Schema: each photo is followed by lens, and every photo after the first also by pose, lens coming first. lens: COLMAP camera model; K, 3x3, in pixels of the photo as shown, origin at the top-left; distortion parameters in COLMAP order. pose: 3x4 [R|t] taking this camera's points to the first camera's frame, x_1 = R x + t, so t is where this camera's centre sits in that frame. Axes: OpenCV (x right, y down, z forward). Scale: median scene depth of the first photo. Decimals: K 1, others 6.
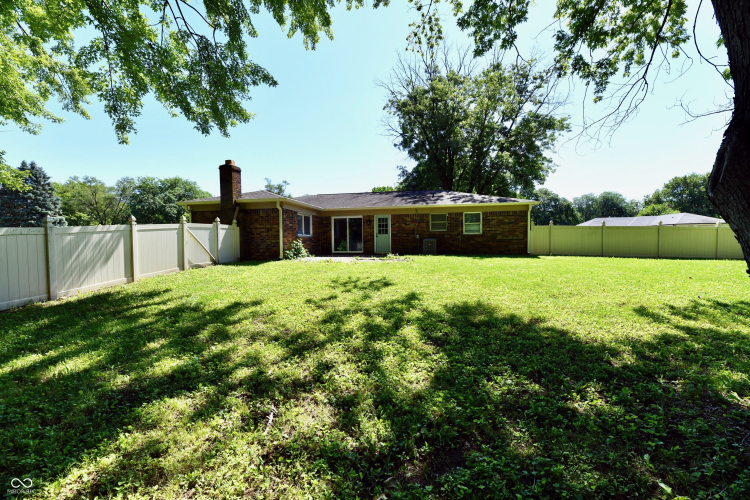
lens RADIAL K [[308.0, 0, 379.6], [0, 308.0, 241.3], [0, 0, 1]] dist [-0.001907, -0.000266]
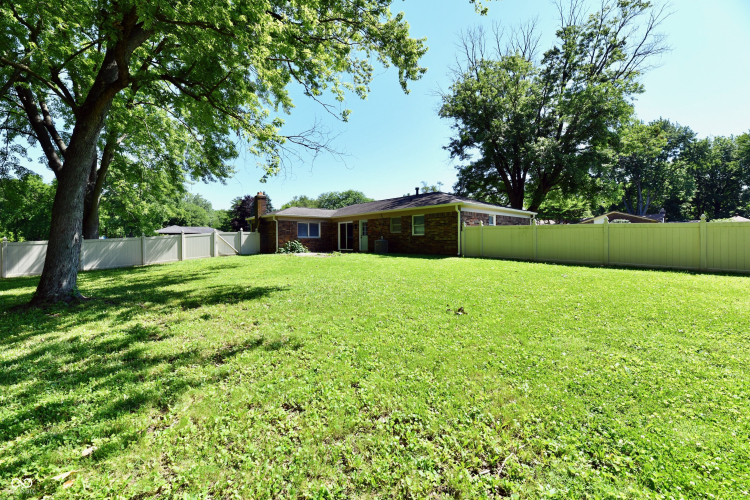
lens RADIAL K [[308.0, 0, 379.6], [0, 308.0, 241.3], [0, 0, 1]] dist [-0.001907, -0.000266]
pose [[0.806267, 0.004669, -0.591534, 0.846124], [0.003064, 0.999922, 0.012069, -0.015731], [0.591544, -0.011543, 0.806190, 0.045399]]
